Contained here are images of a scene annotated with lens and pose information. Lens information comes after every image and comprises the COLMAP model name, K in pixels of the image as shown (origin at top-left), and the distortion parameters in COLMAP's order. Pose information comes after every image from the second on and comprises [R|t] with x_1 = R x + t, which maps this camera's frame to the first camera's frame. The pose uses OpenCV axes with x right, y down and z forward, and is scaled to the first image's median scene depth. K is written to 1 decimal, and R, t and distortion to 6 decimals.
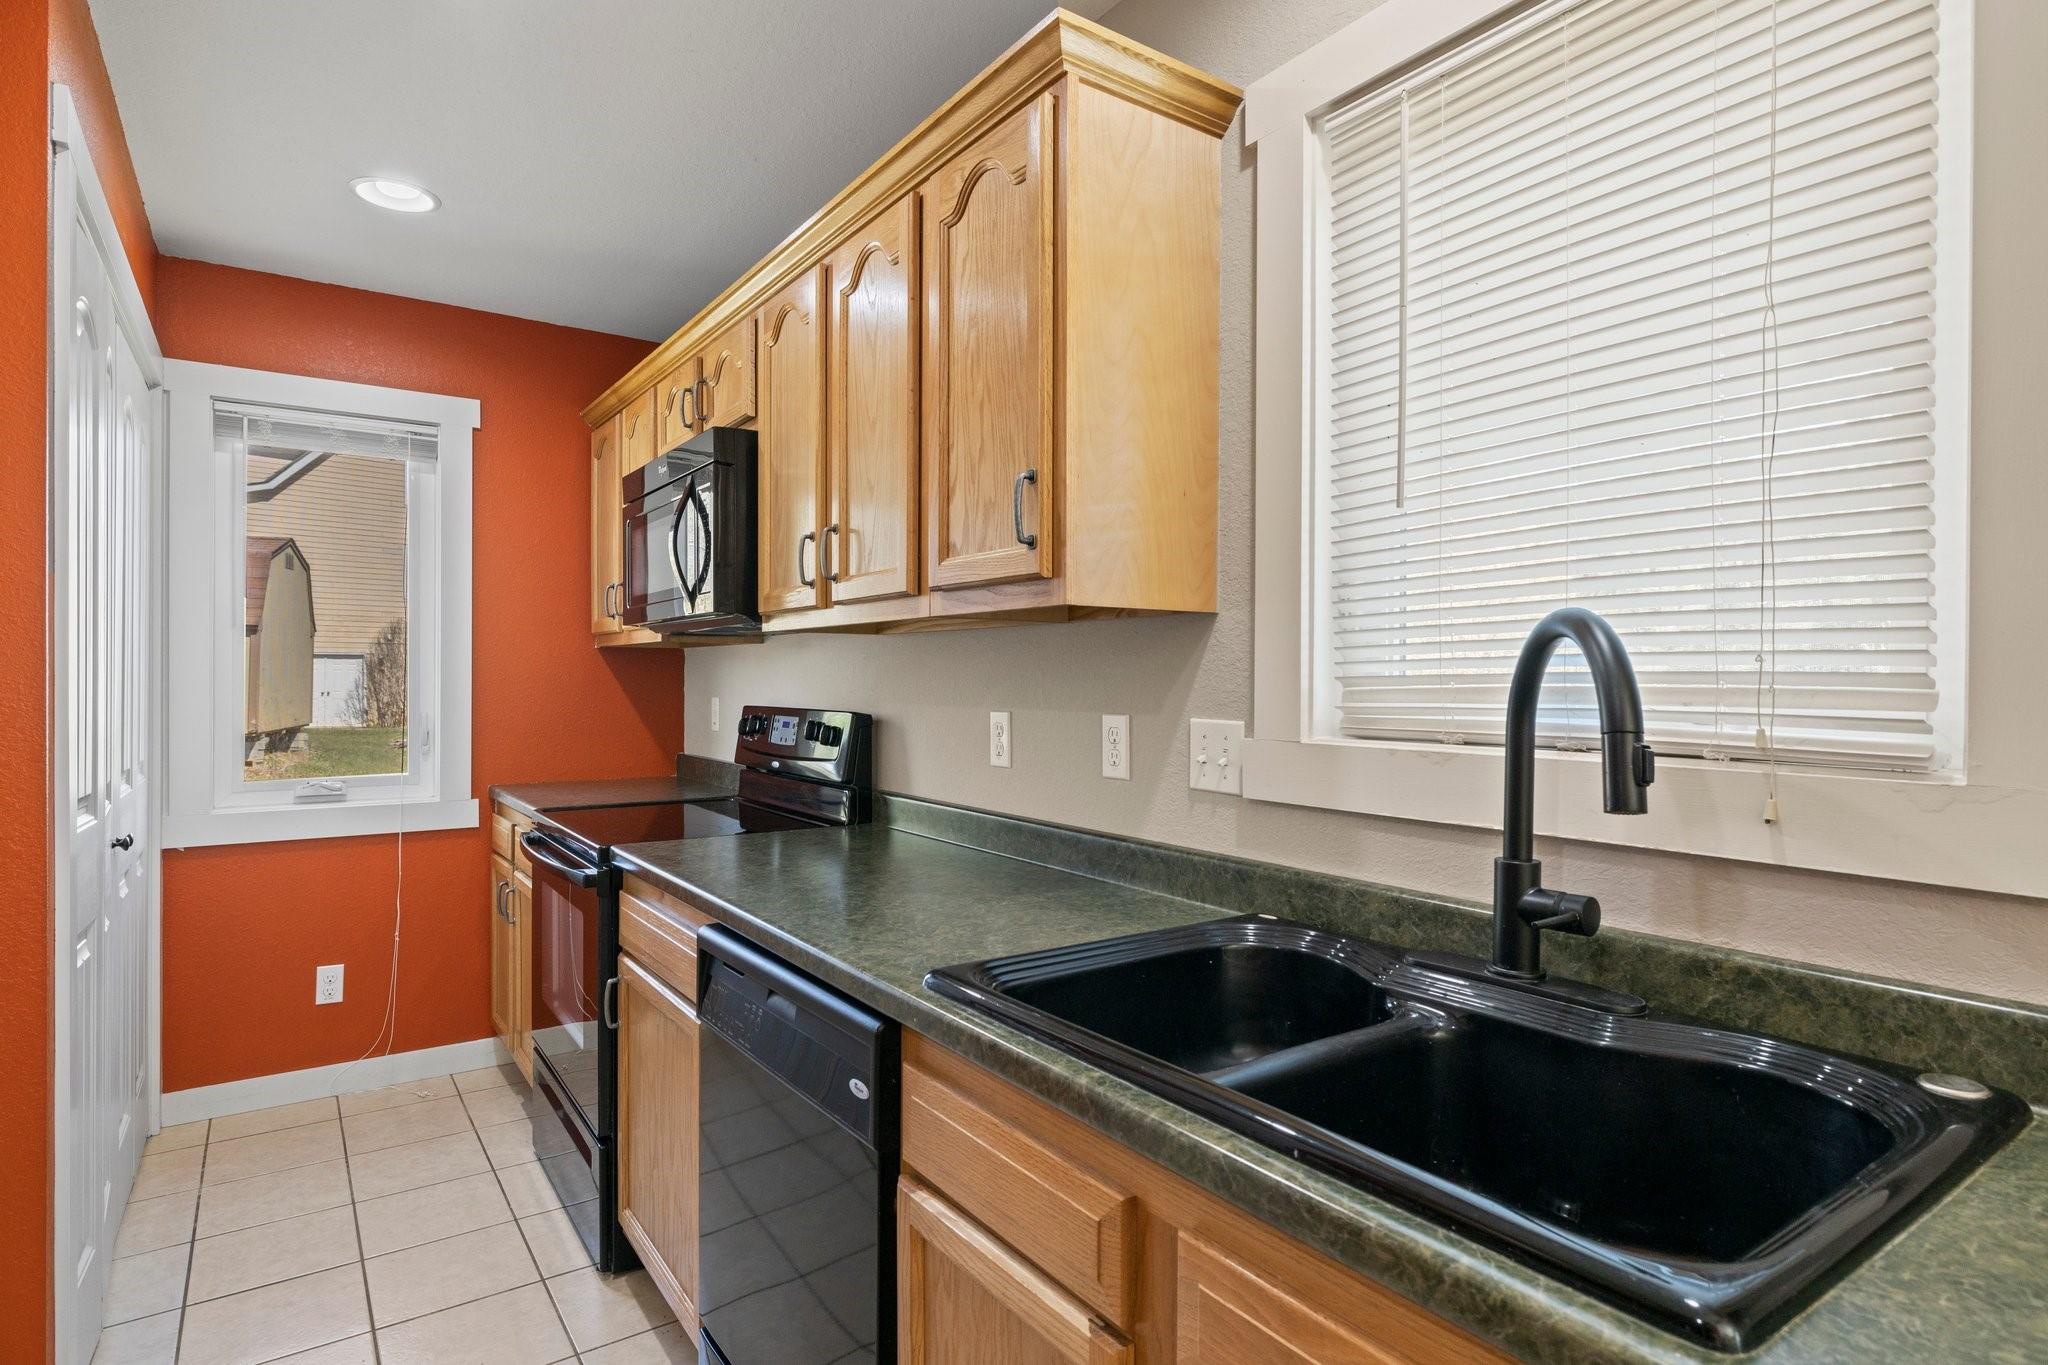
lens RADIAL K [[1083.1, 0, 1029.0], [0, 1083.1, 676.7], [0, 0, 1]] dist [0.008421, 0.000281]
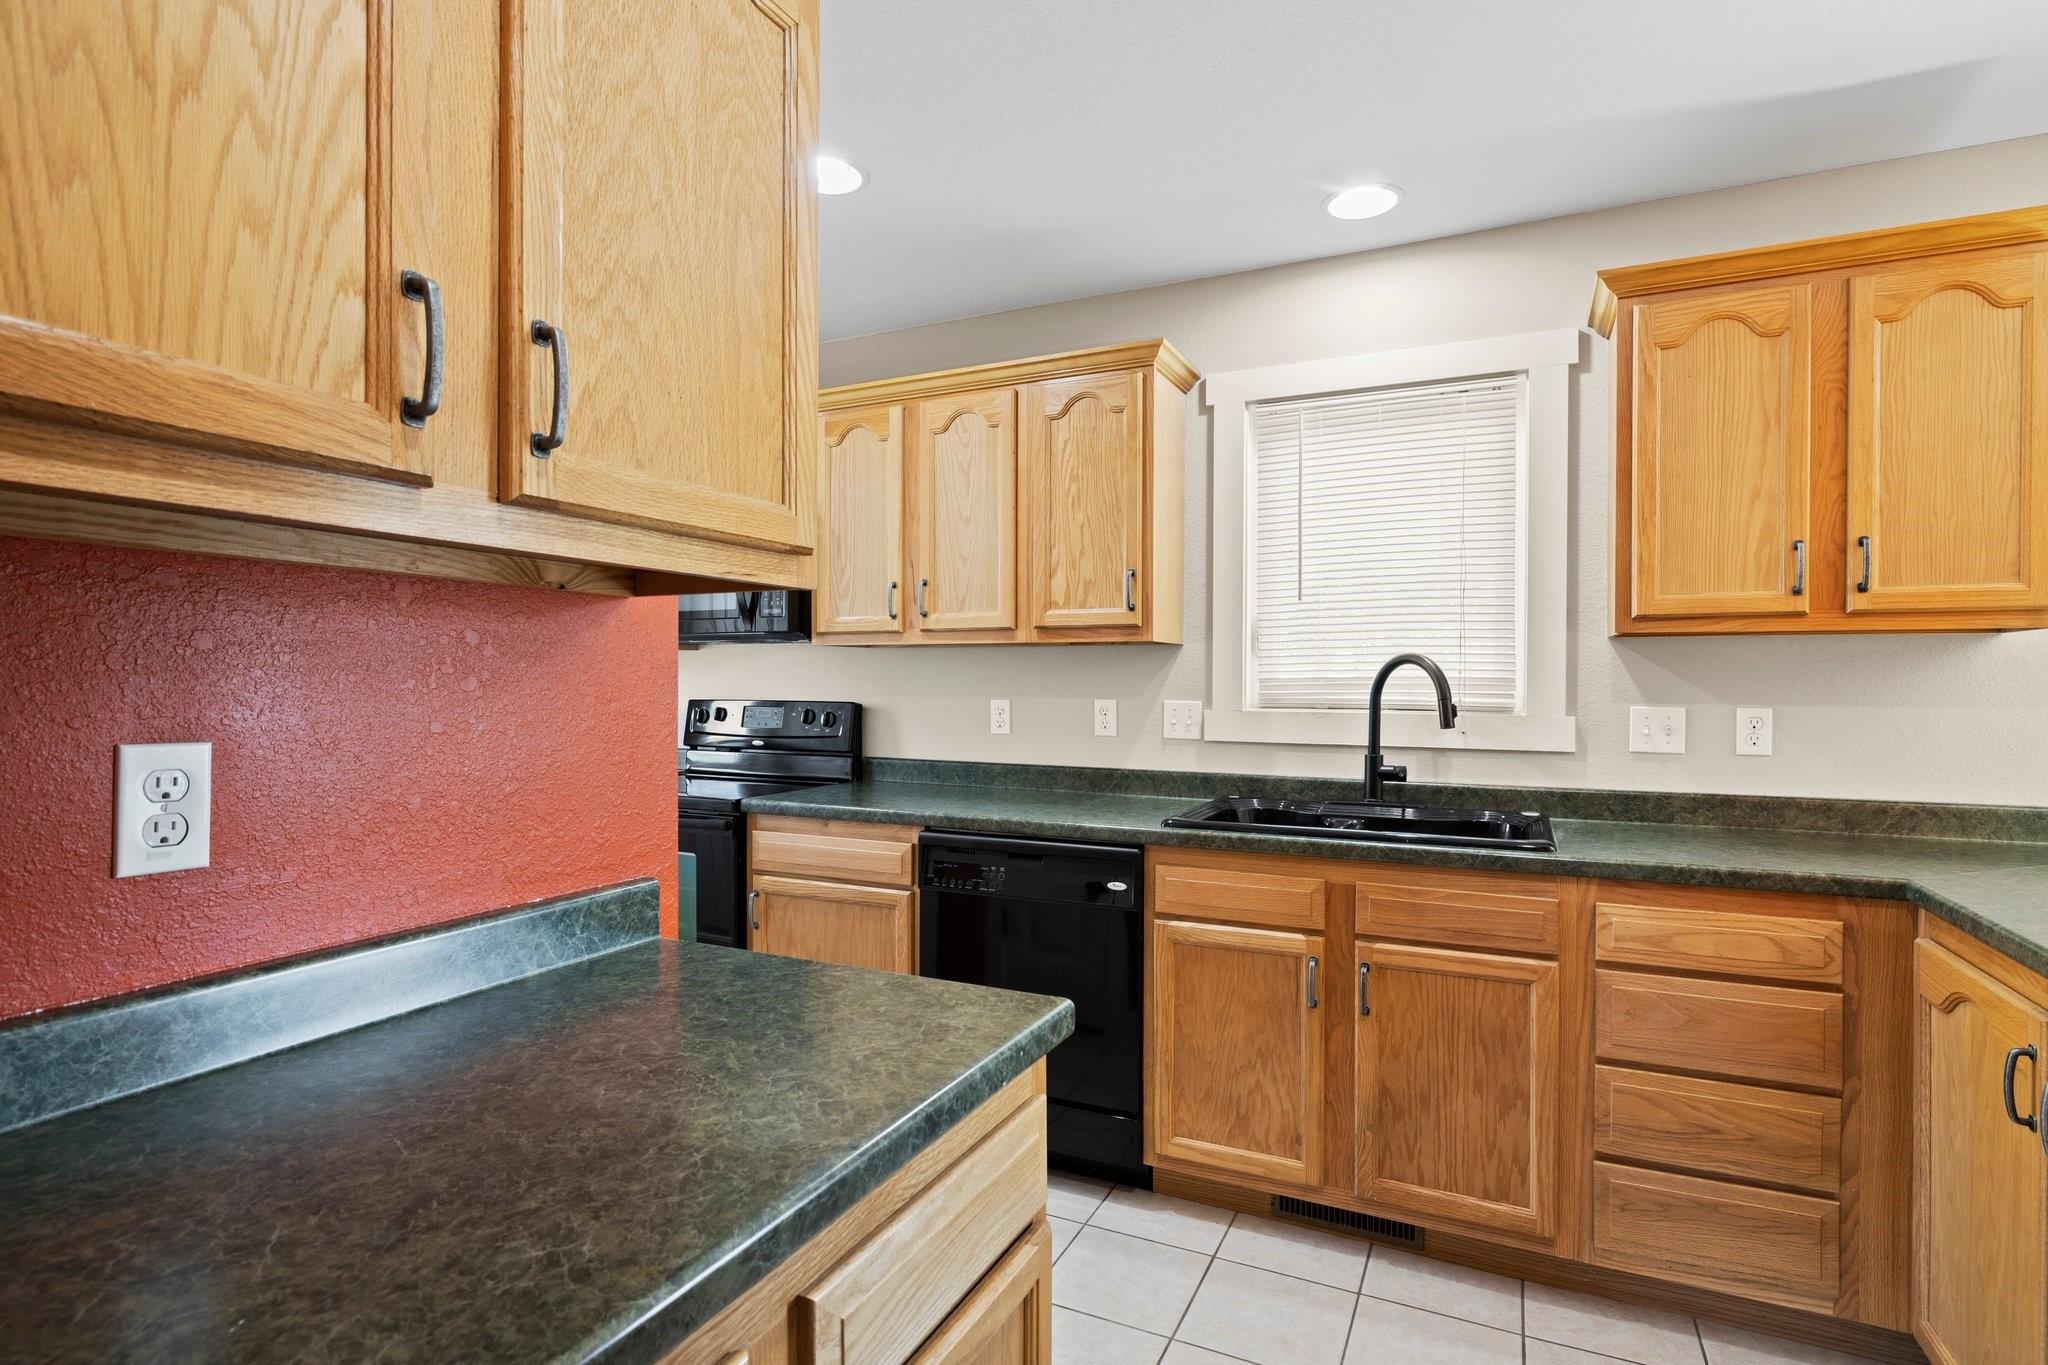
lens RADIAL K [[1032.1, 0, 1020.4], [0, 1032.1, 683.6], [0, 0, 1]] dist [0.000290, 0.000027]
pose [[0.877634, -0.005845, 0.479295, -1.033381], [-0.000277, 0.999919, 0.012700, -0.014463], [-0.479331, -0.011279, 0.877562, -0.490779]]
